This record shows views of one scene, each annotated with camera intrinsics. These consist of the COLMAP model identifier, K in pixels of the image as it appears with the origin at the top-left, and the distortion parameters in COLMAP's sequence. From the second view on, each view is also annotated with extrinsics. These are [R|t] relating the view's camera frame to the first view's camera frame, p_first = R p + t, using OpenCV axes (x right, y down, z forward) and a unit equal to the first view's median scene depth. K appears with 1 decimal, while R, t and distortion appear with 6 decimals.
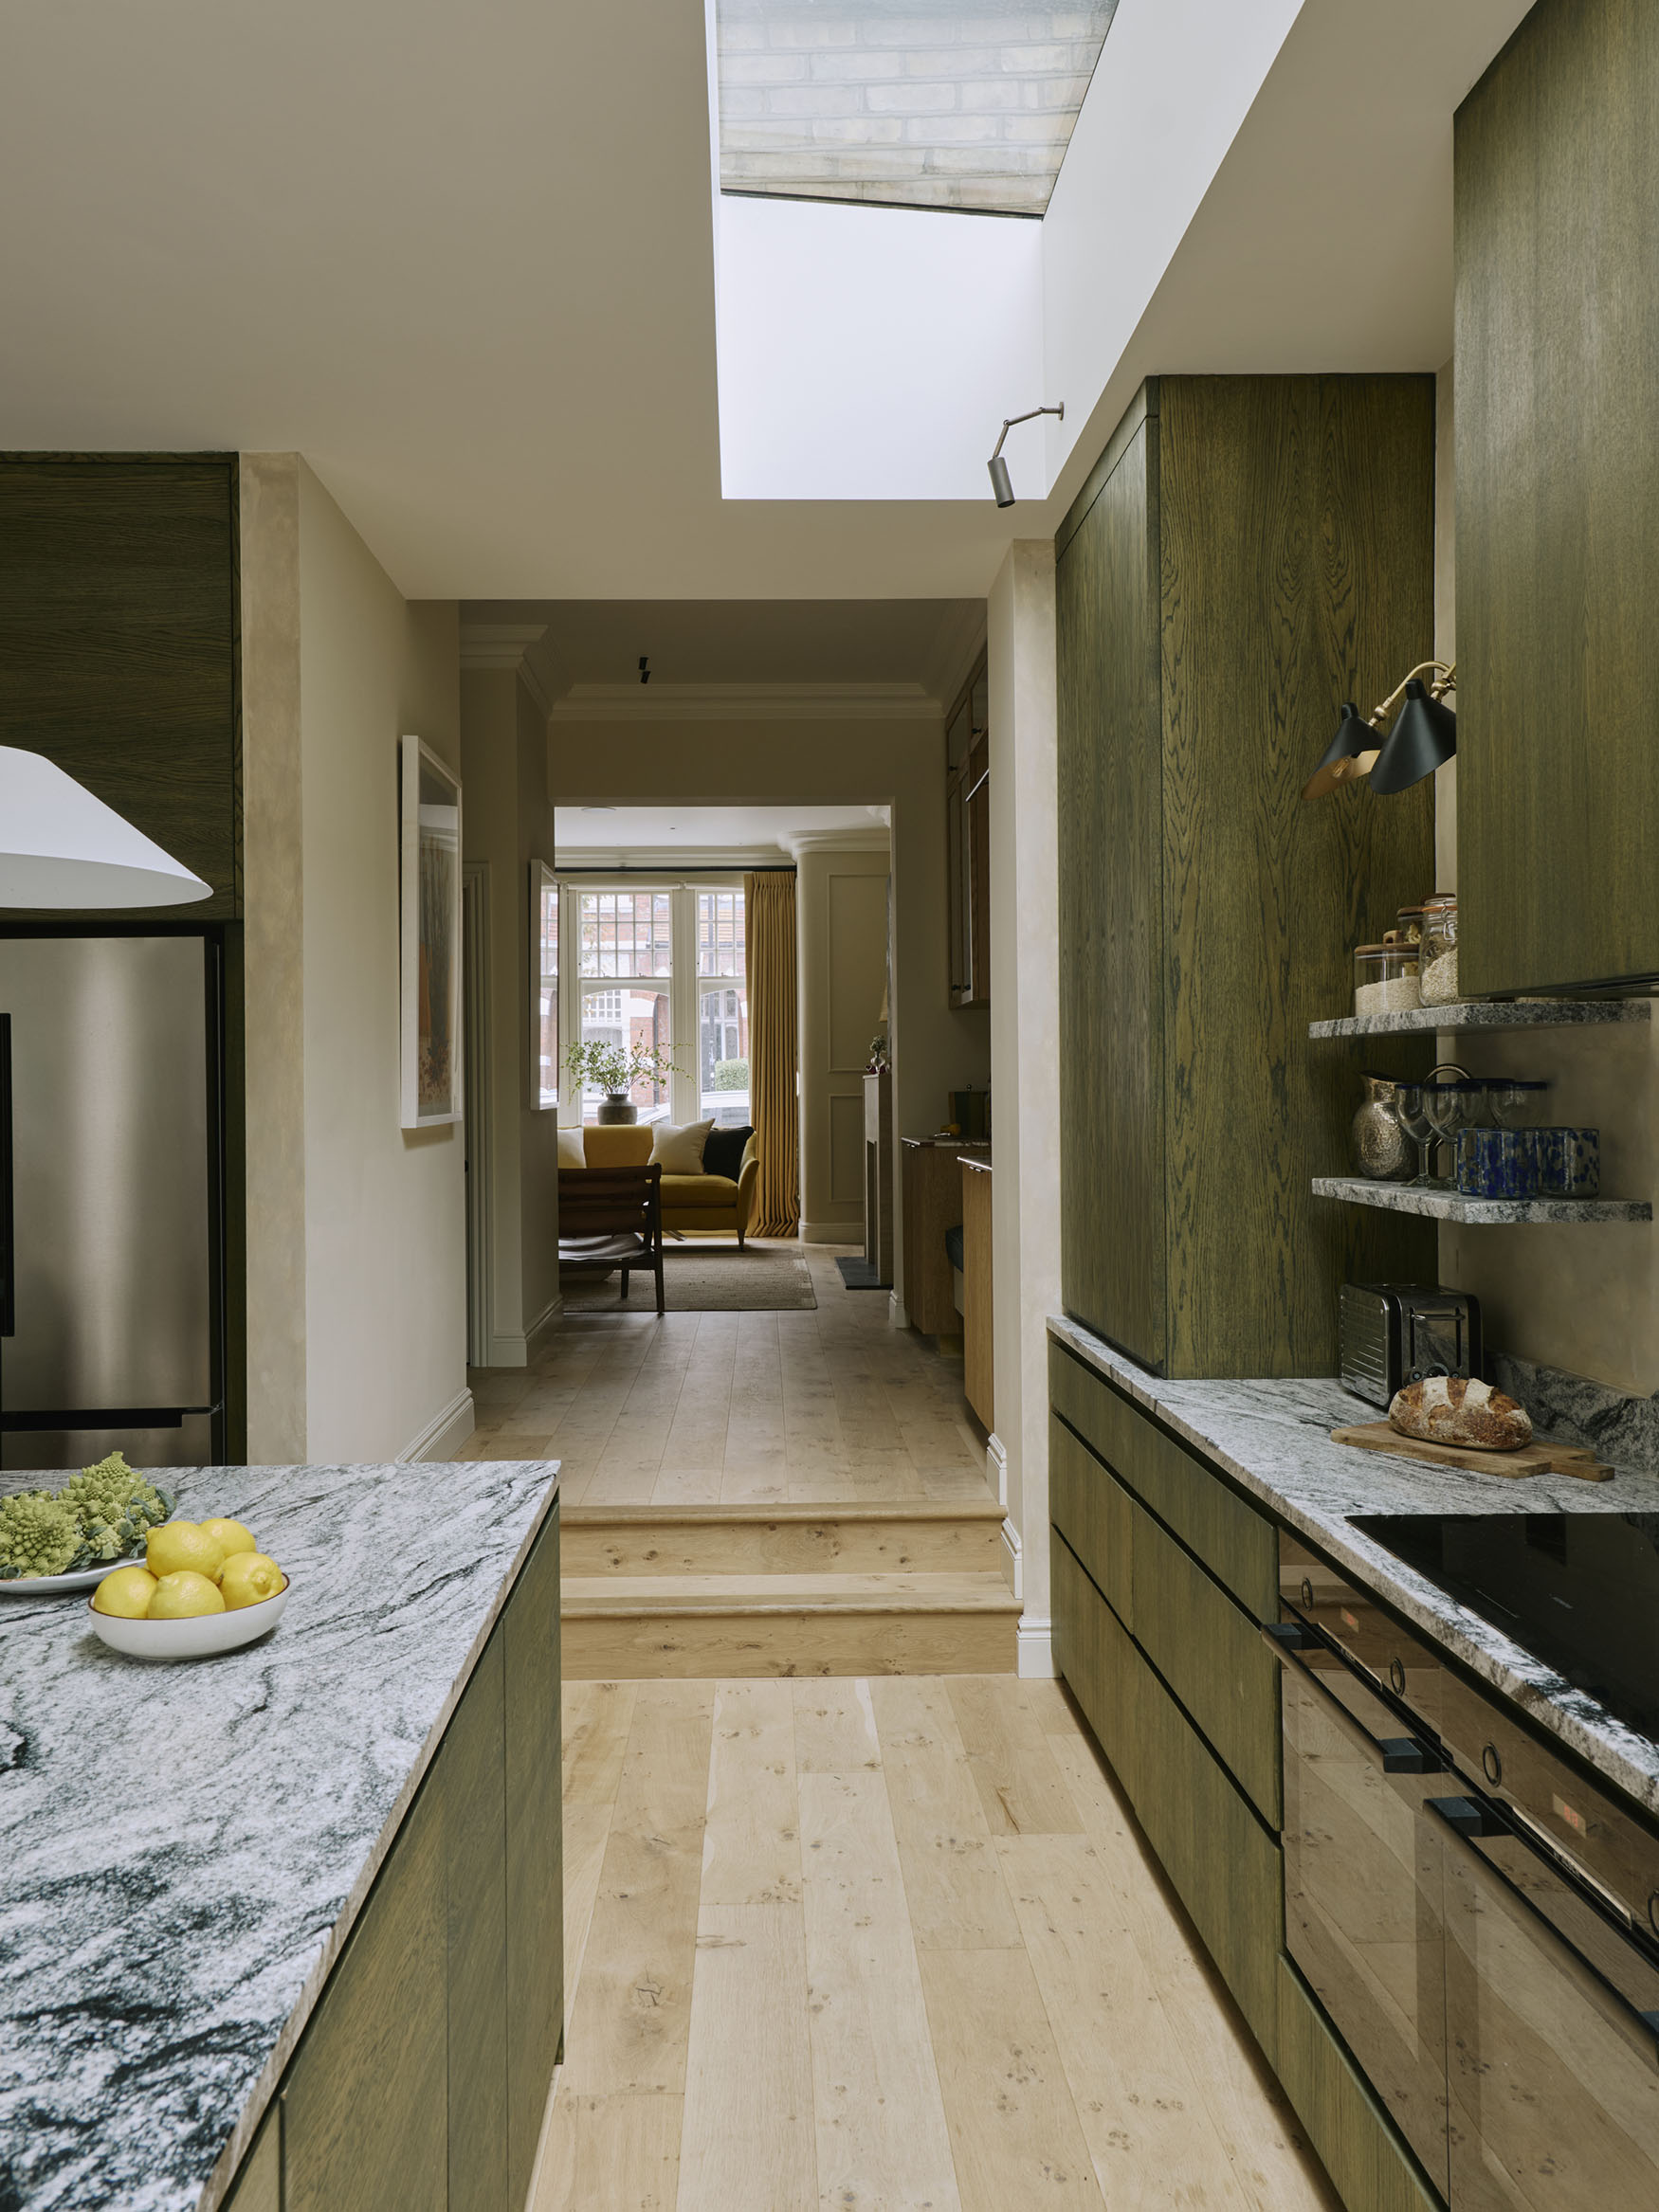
lens RADIAL K [[1624.6, 0, 827.9], [0, 1624.6, 1093.9], [0, 0, 1]] dist [-0.003871, -0.000360]
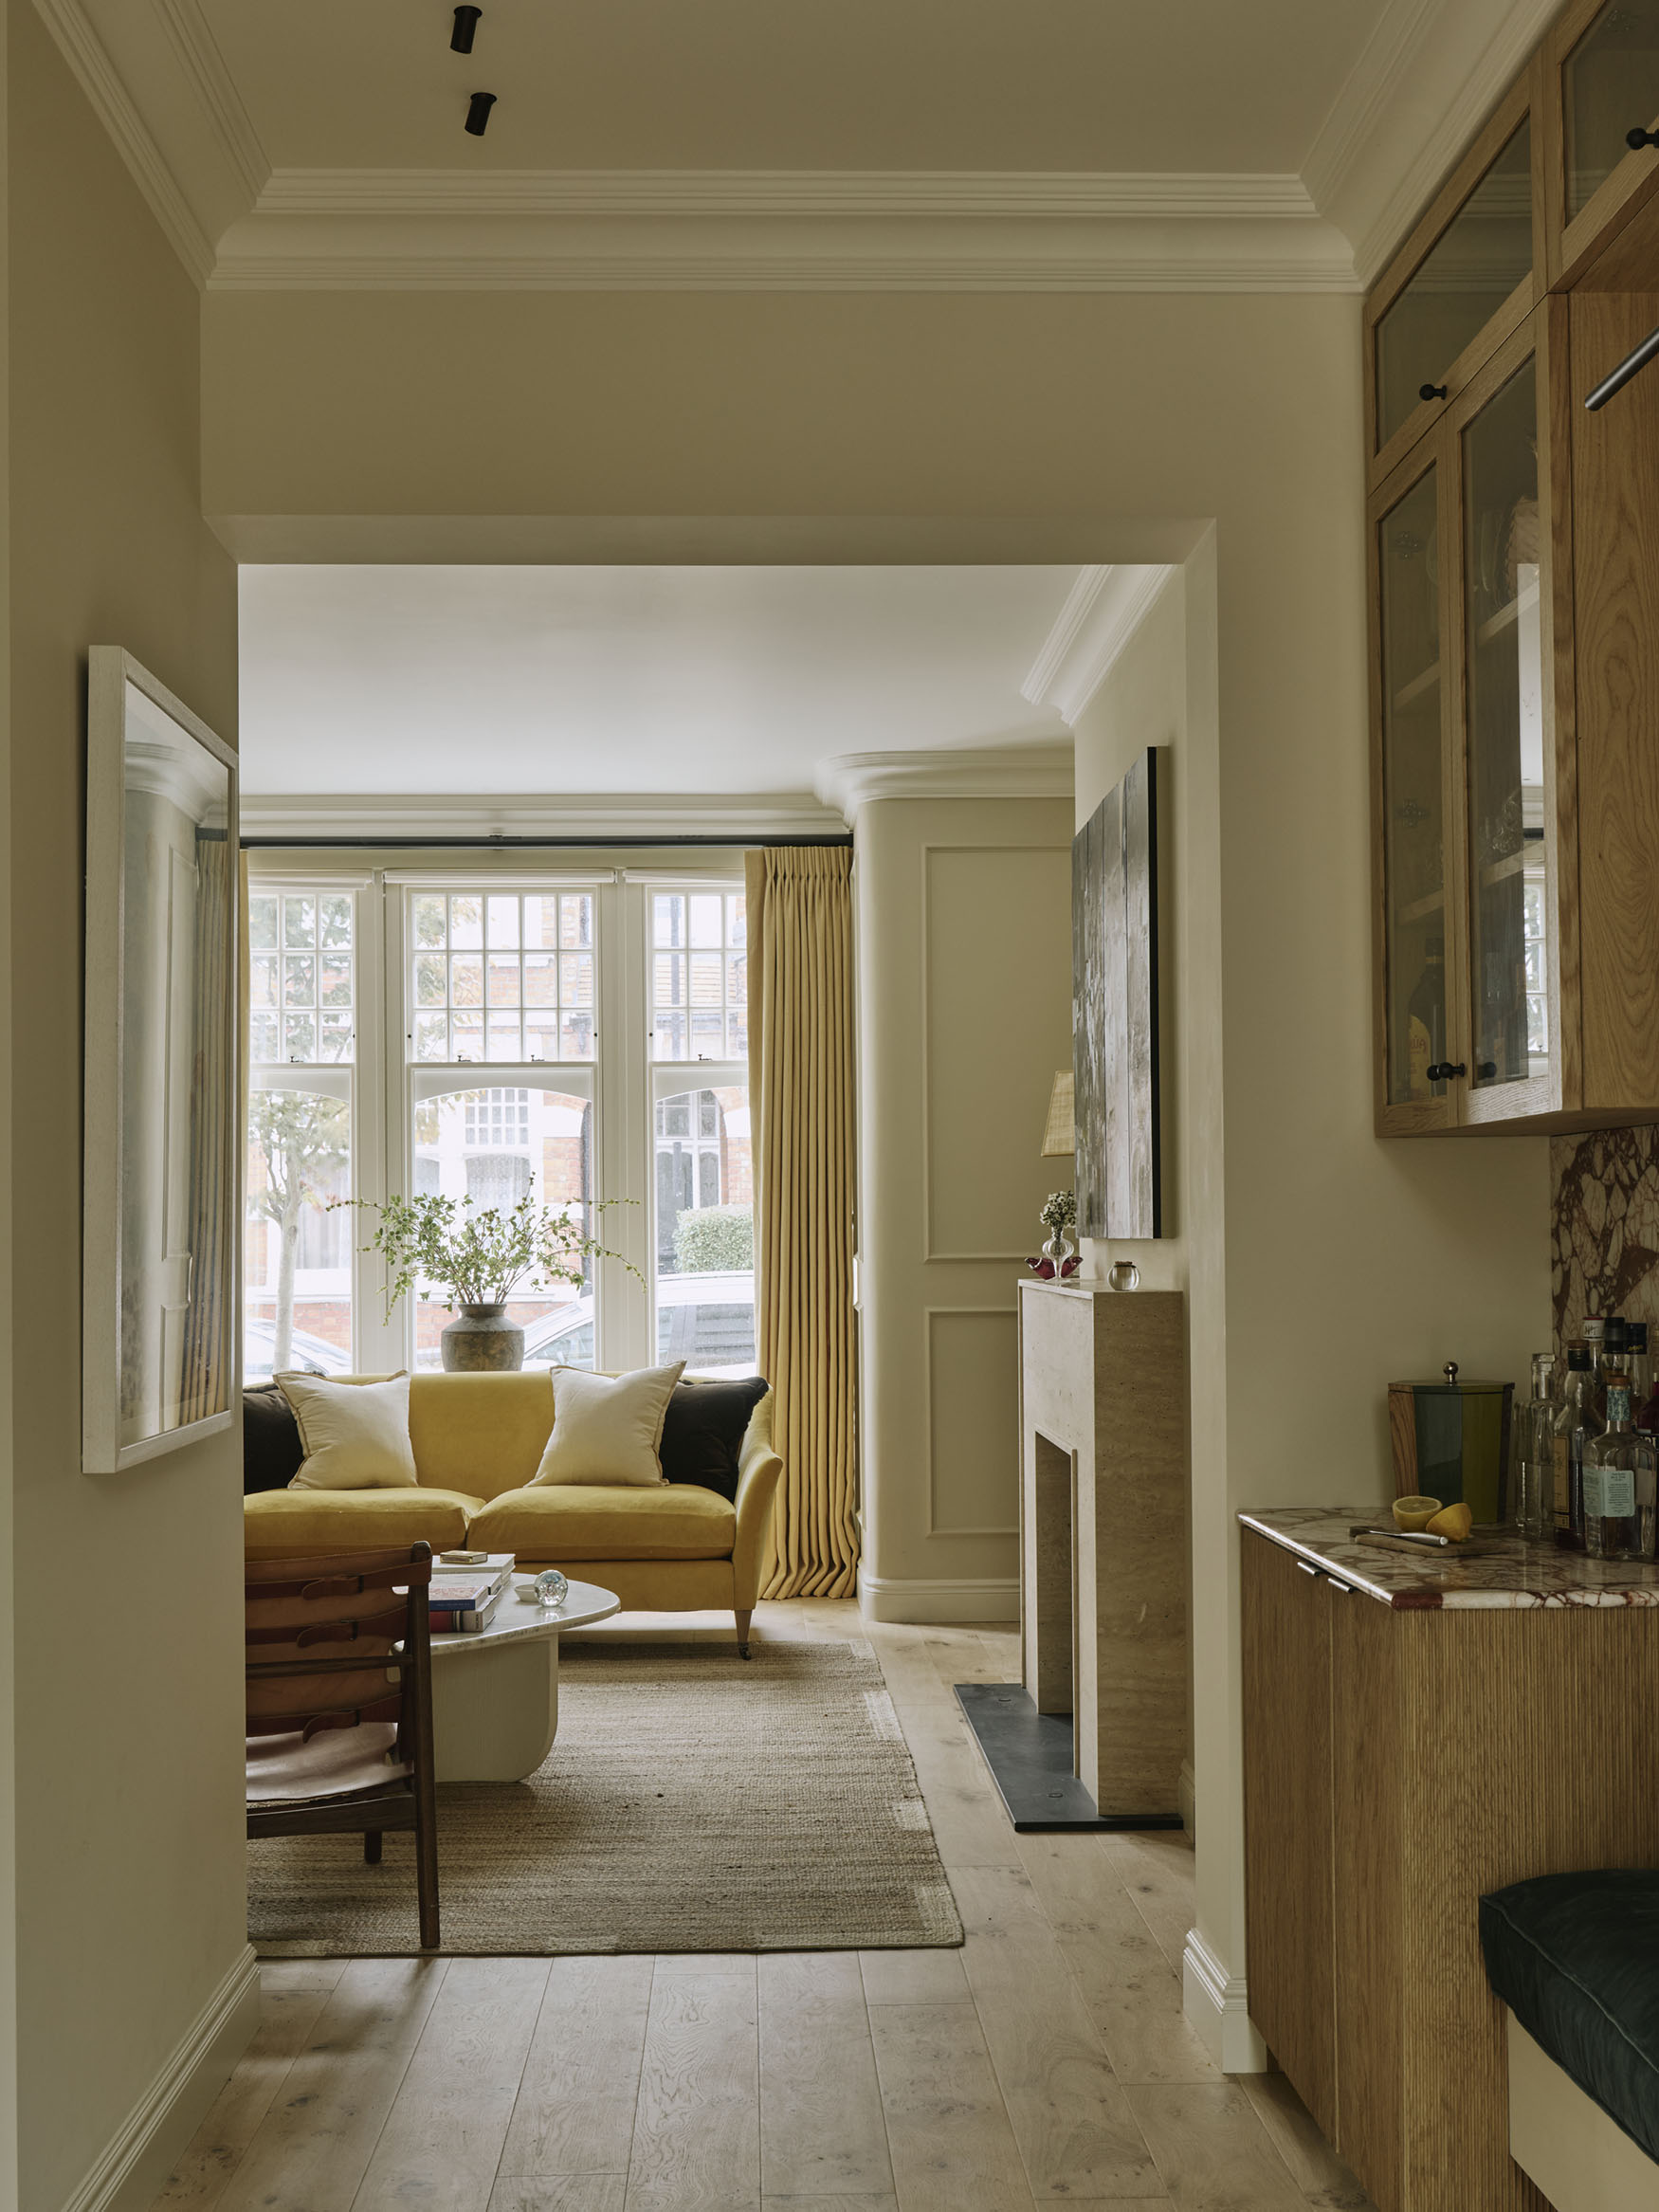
lens RADIAL K [[2260.6, 0, 826.6], [0, 2260.6, 1112.7], [0, 0, 1]] dist [0.014947, 0.000000]
pose [[0.999988, -0.002423, -0.004202, -0.024639], [0.002187, 0.998463, -0.055380, -0.019301], [0.004330, 0.055370, 0.998457, 0.327826]]
